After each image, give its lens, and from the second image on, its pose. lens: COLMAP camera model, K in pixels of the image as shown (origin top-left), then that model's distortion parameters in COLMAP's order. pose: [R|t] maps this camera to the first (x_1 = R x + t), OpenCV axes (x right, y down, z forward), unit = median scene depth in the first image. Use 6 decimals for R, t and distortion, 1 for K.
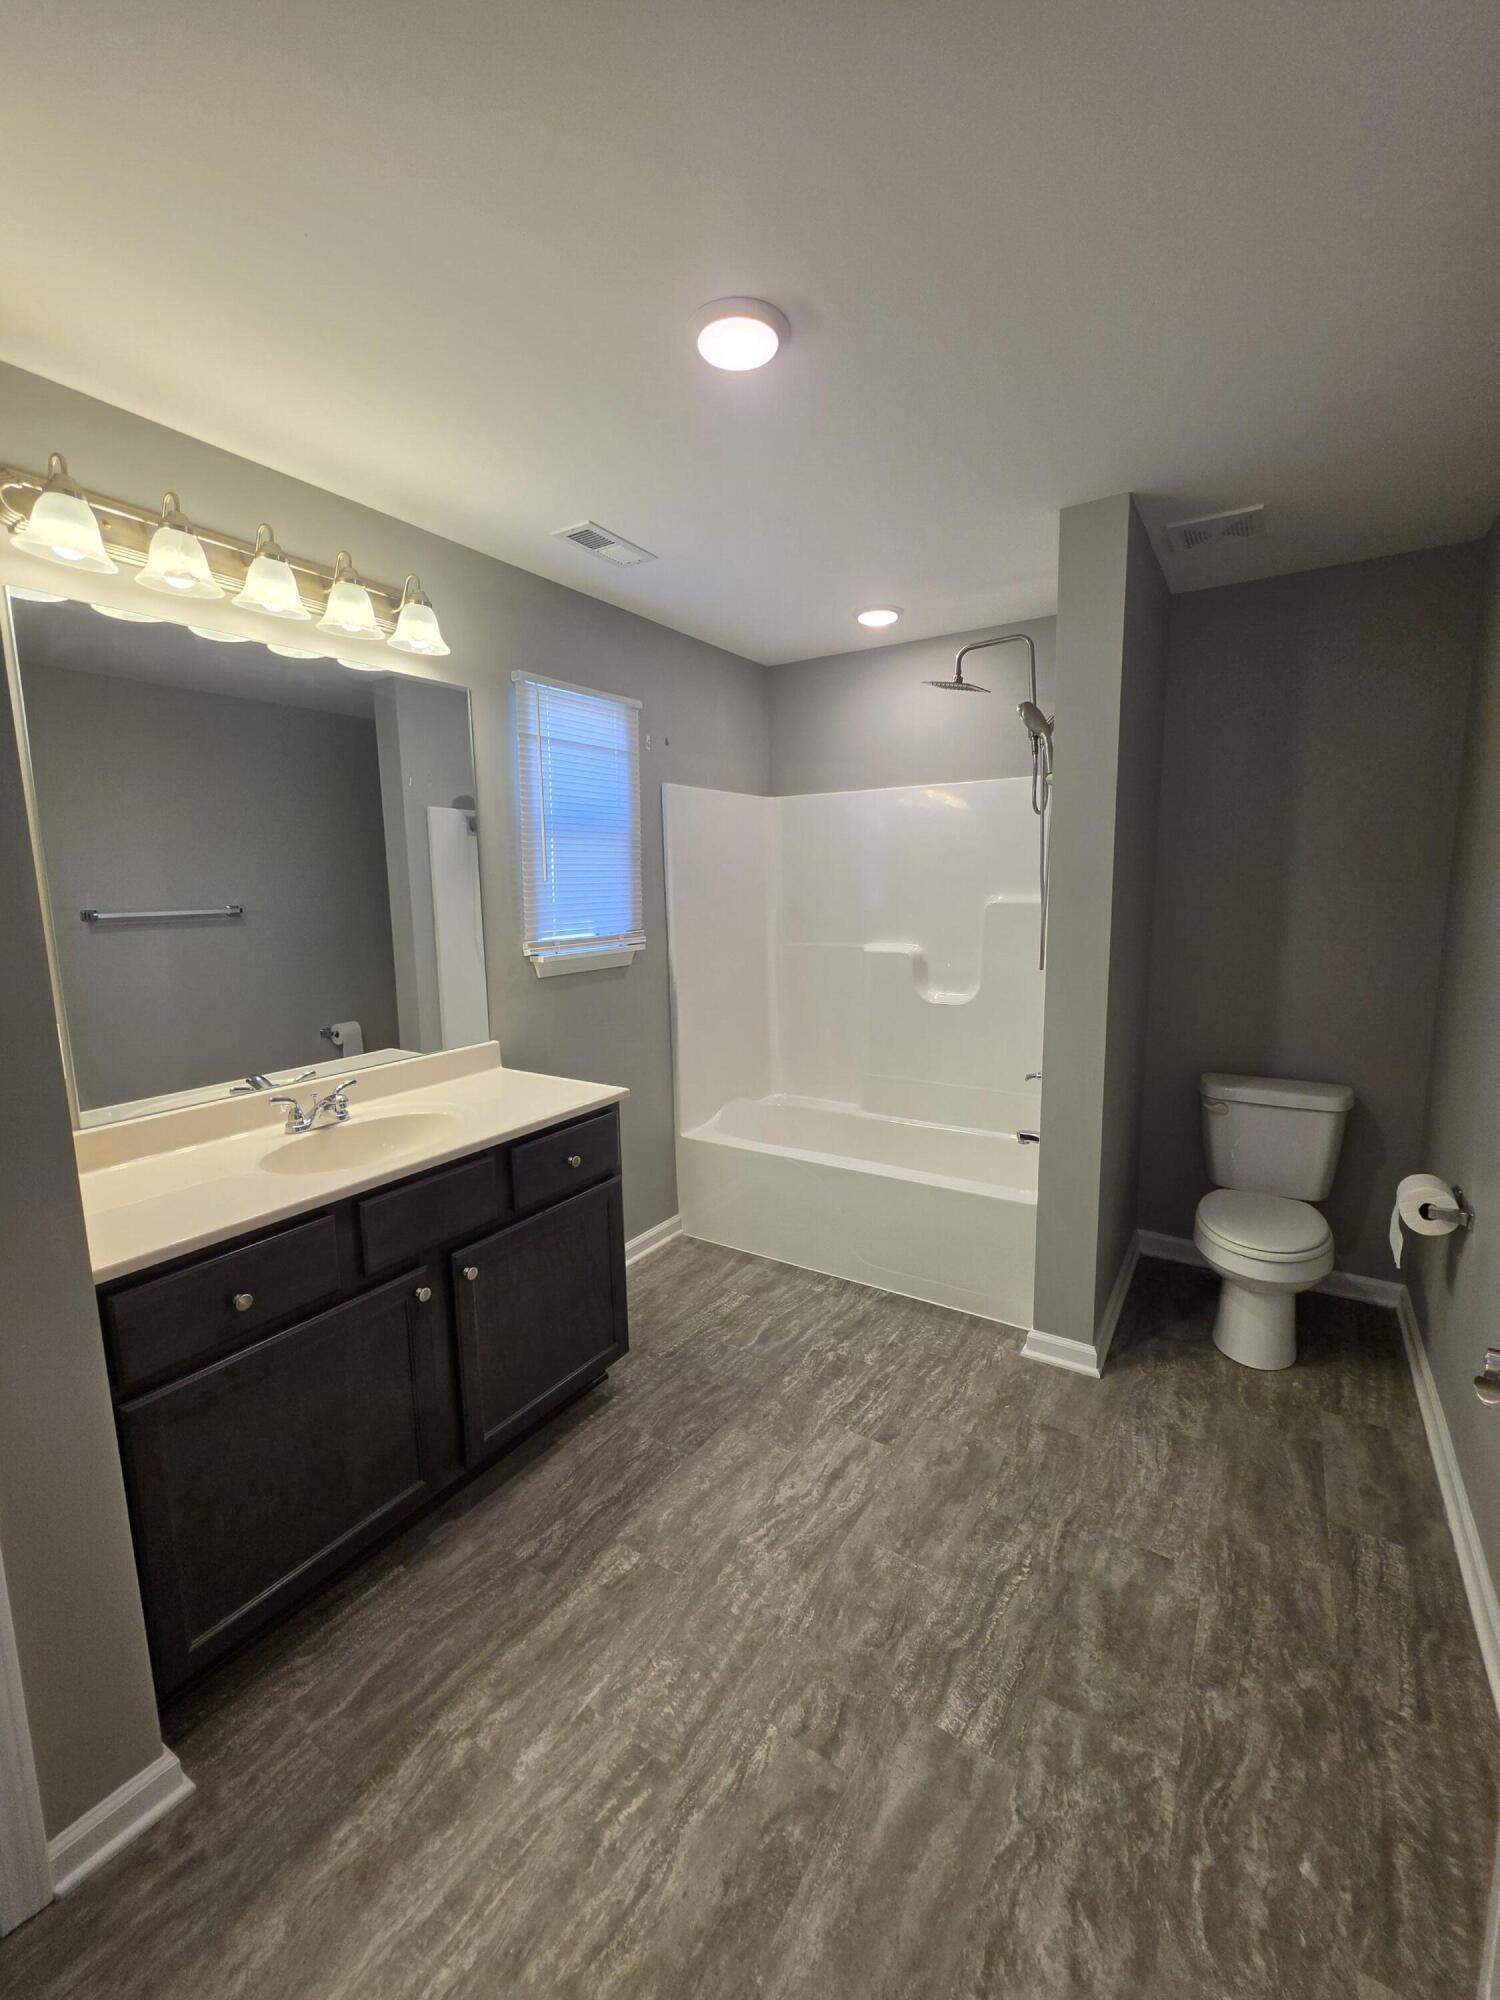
lens RADIAL K [[808.2, 0, 748.9], [0, 808.2, 998.4], [0, 0, 1]] dist [0.004483, -0.000227]
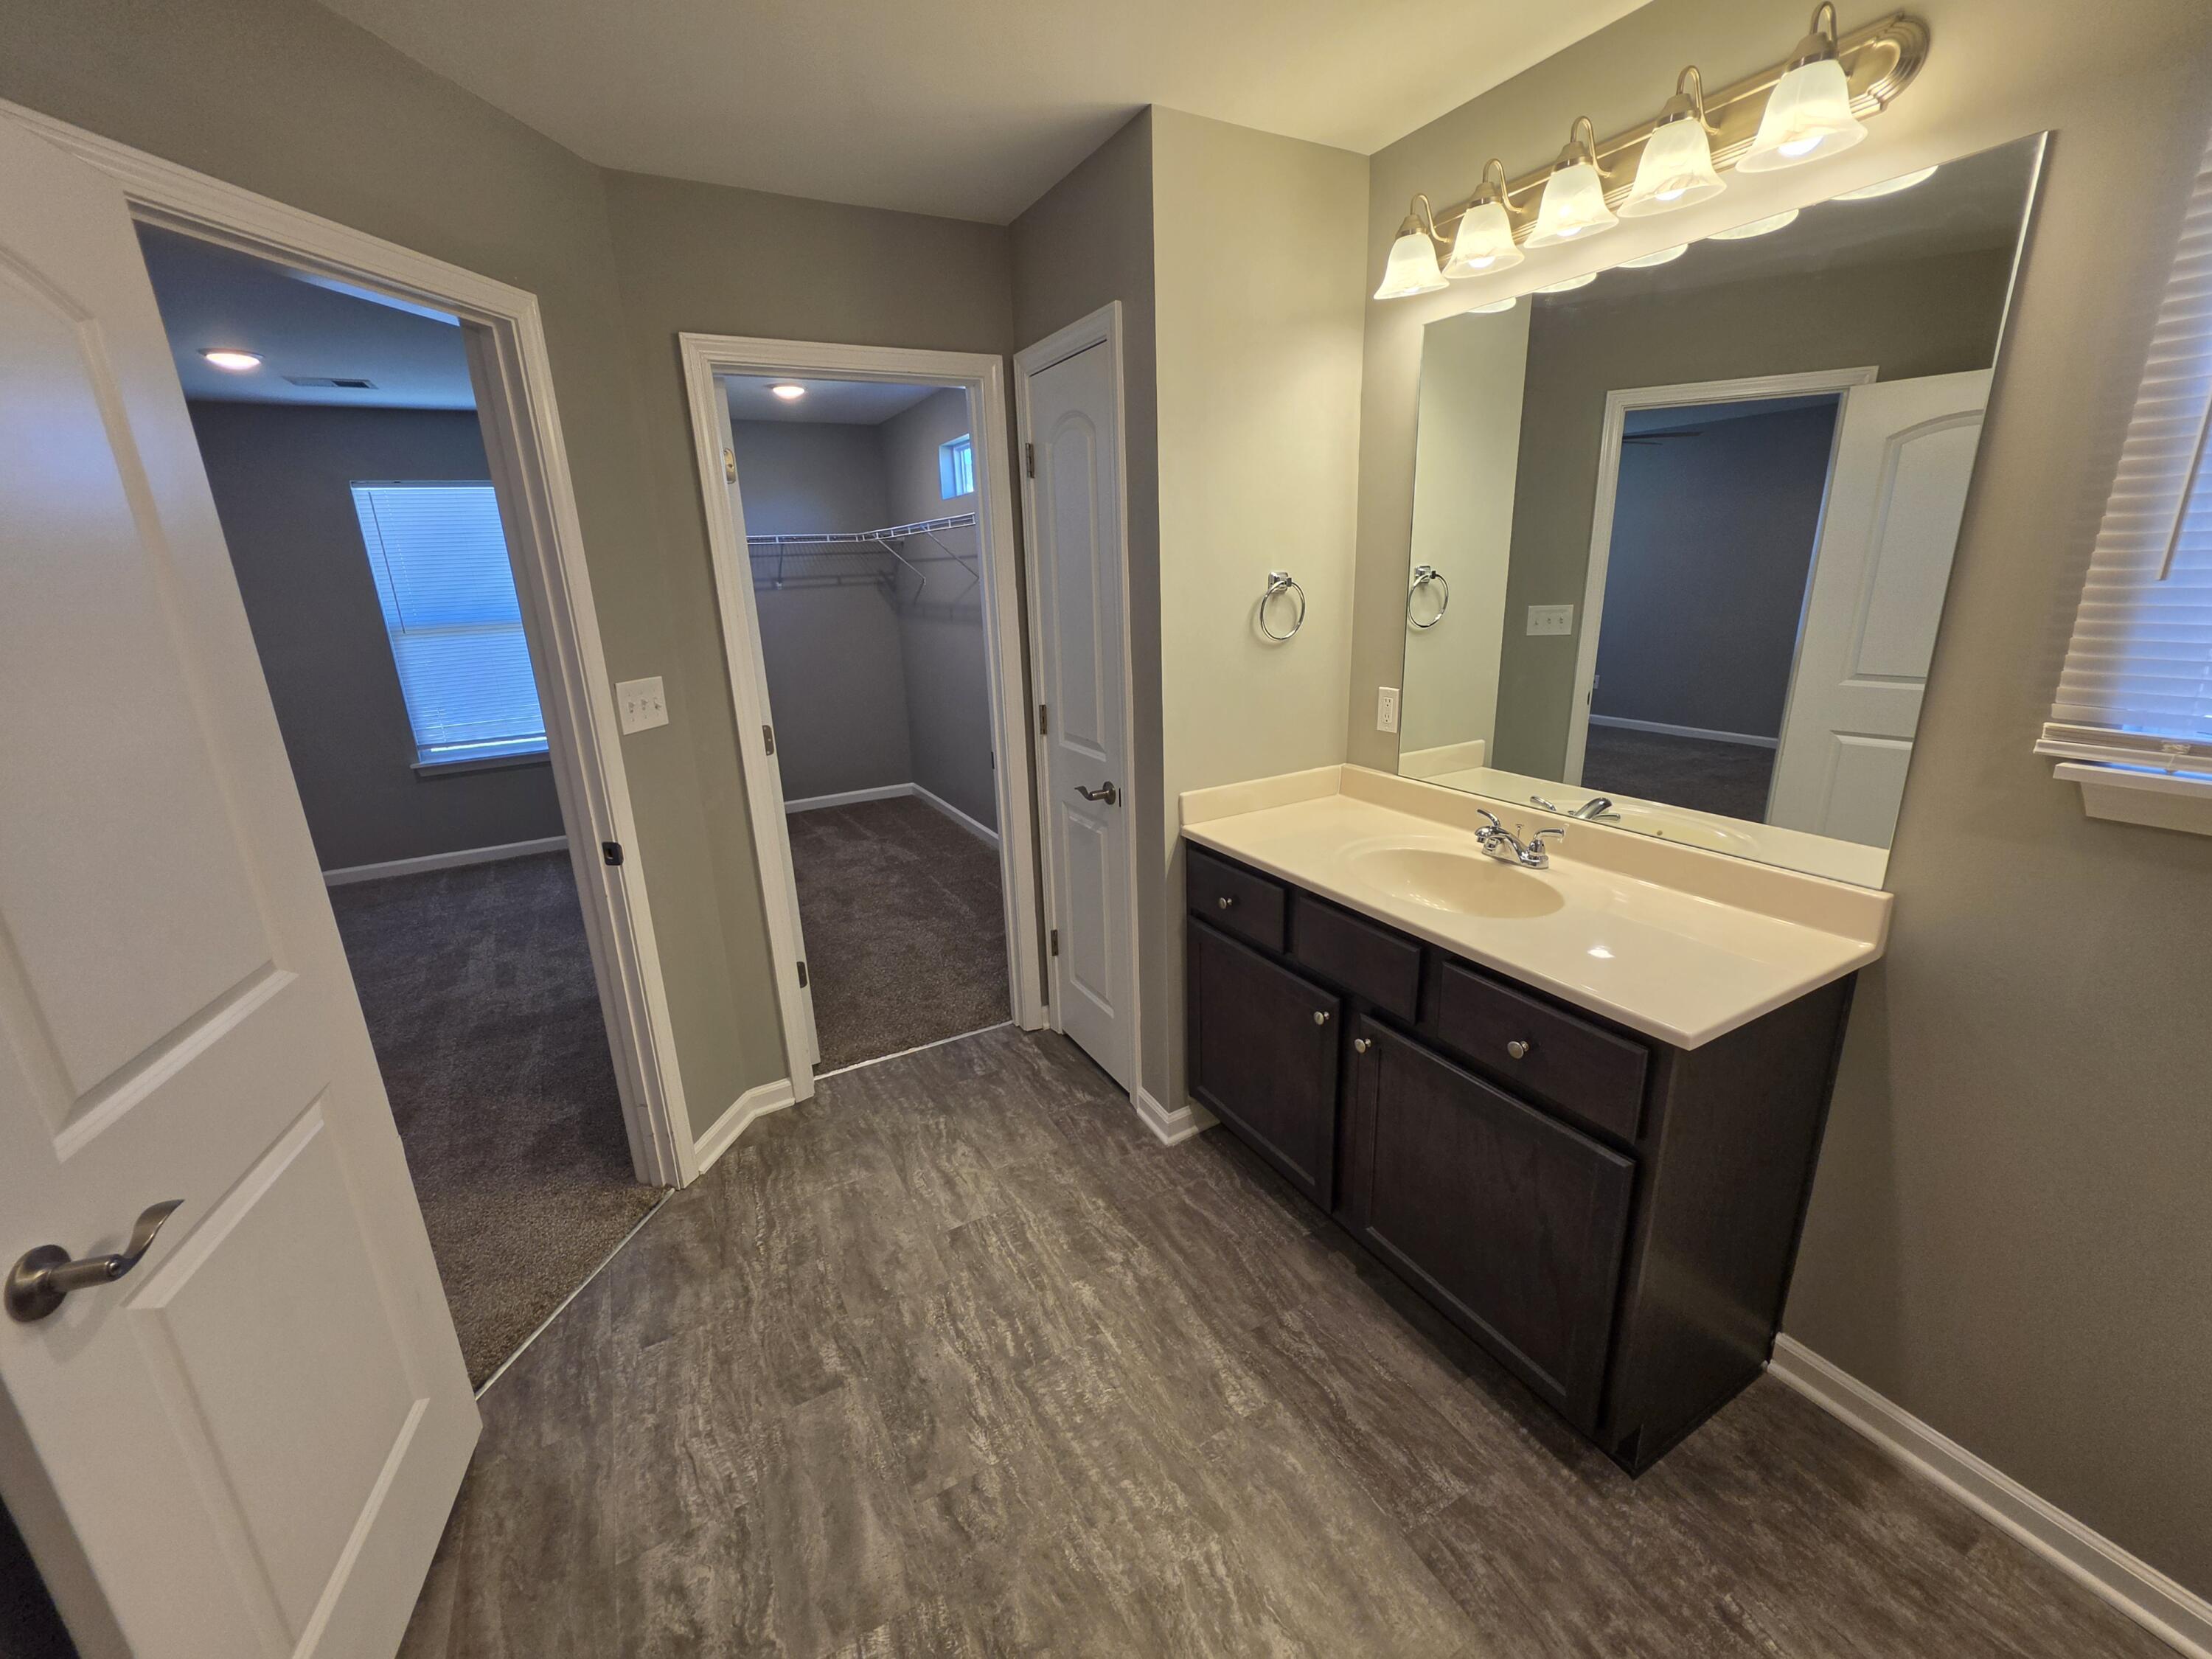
lens RADIAL K [[893.9, 0, 1099.6], [0, 893.9, 822.5], [0, 0, 1]] dist [0.004483, -0.000227]
pose [[-0.469466, 0.277055, -0.838357, 0.652192], [-0.086790, 0.930416, 0.356080, -0.251476], [0.878675, 0.239928, -0.412753, 1.311637]]
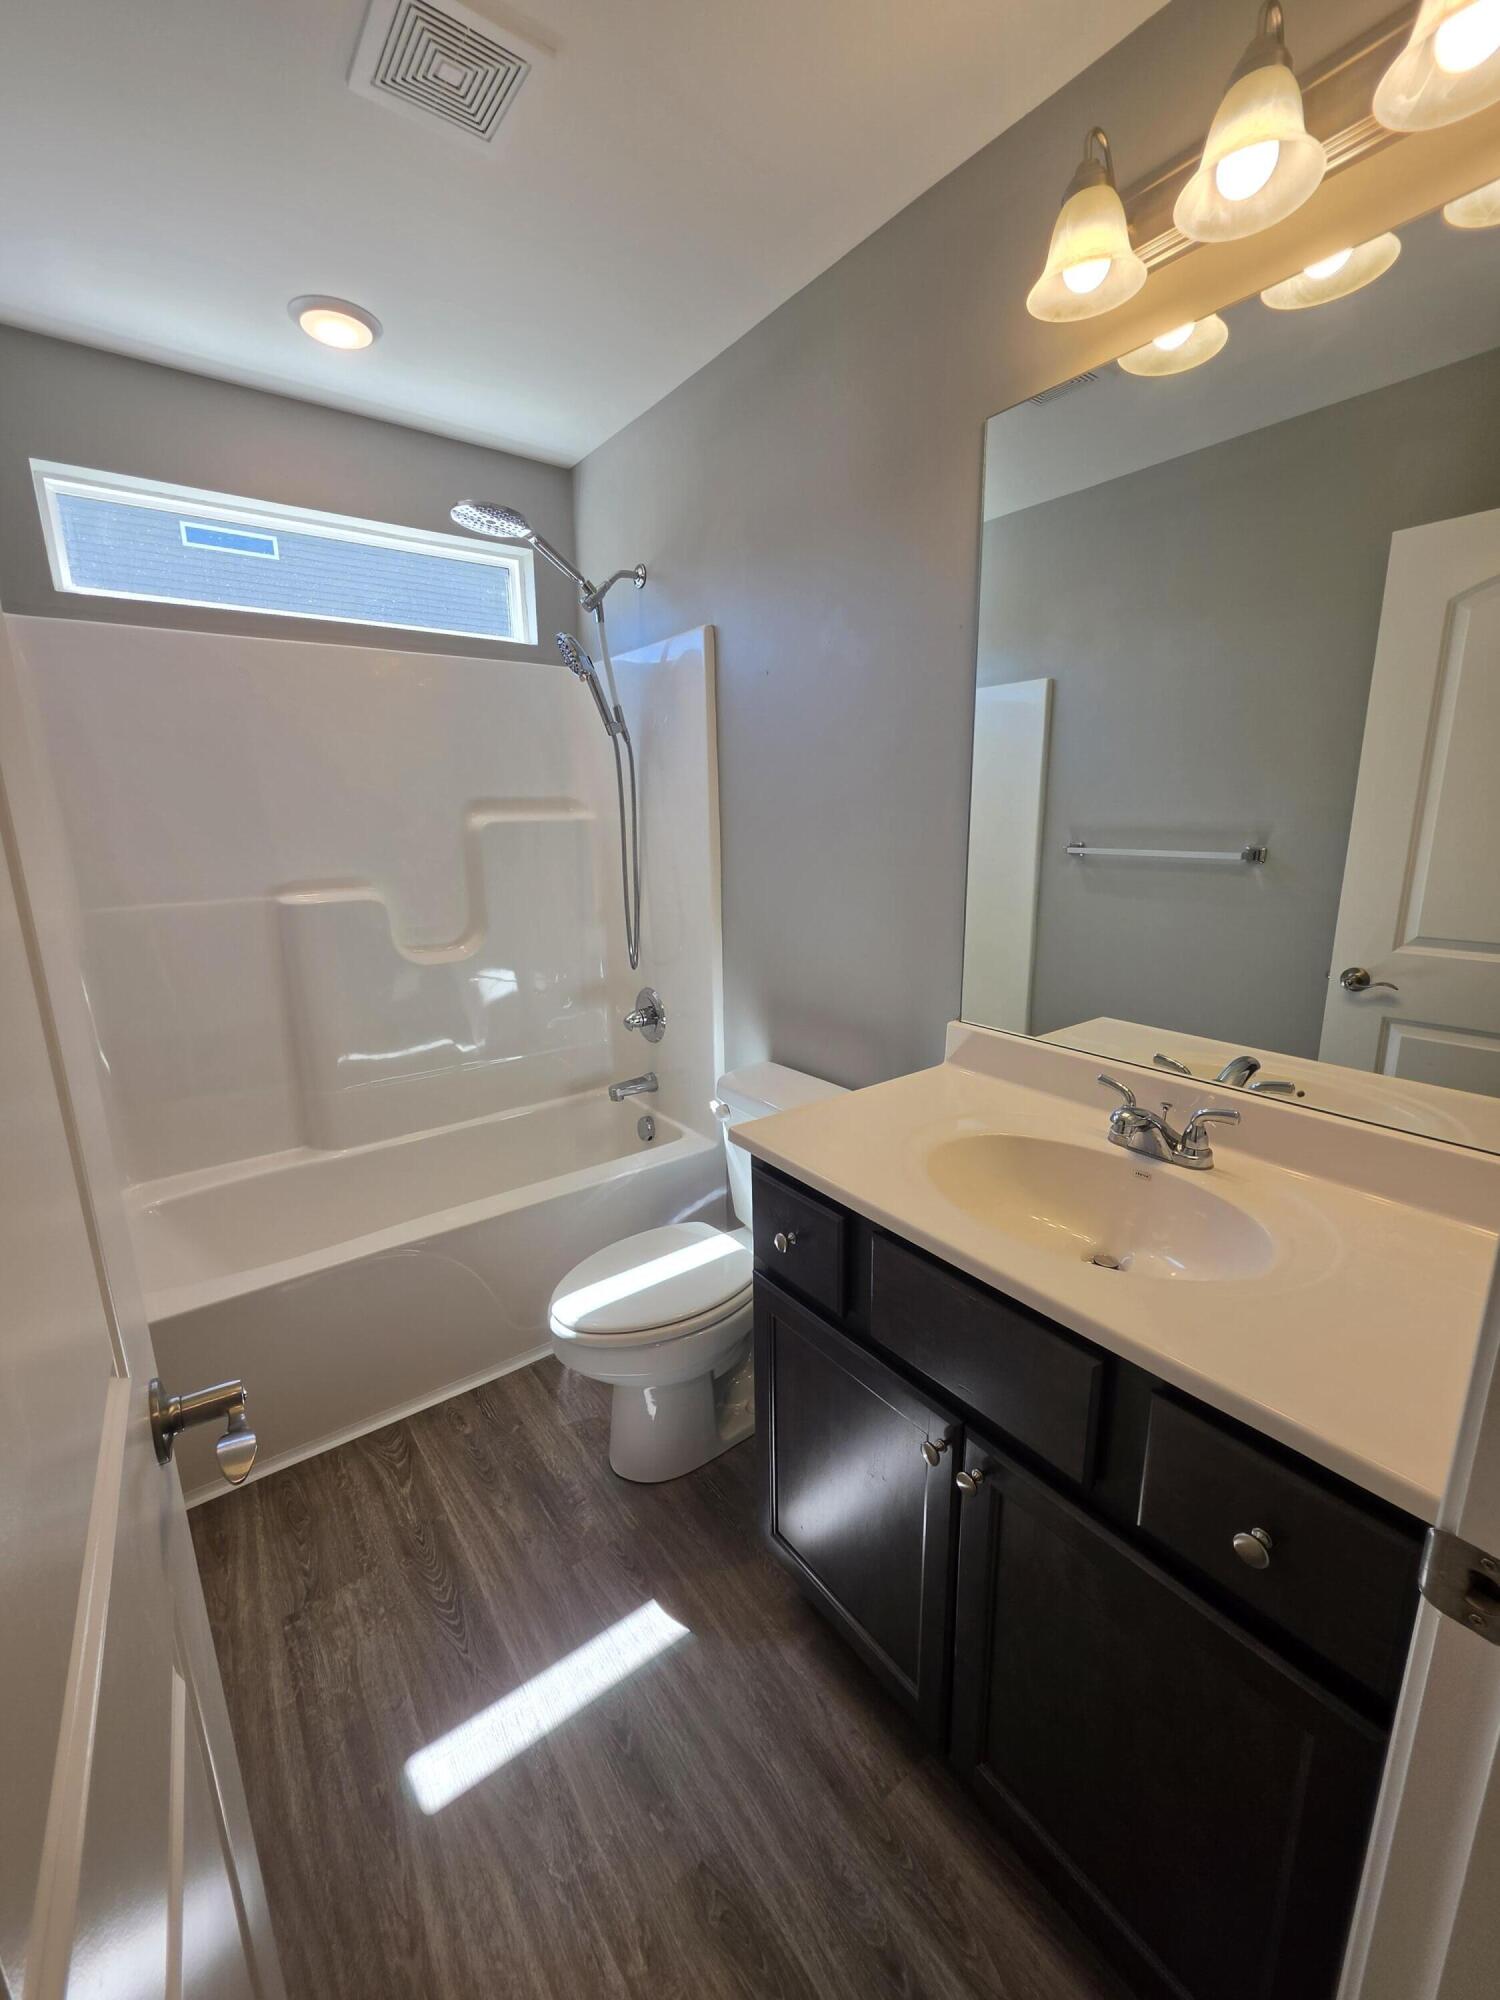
lens RADIAL K [[808.2, 0, 754.2], [0, 808.2, 998.4], [0, 0, 1]] dist [0.004483, -0.000227]
pose [[-0.343968, 0.229815, -0.910424, 0.149528], [-0.112556, 0.952504, 0.282962, -0.126287], [0.932211, 0.199804, -0.301764, 1.149494]]
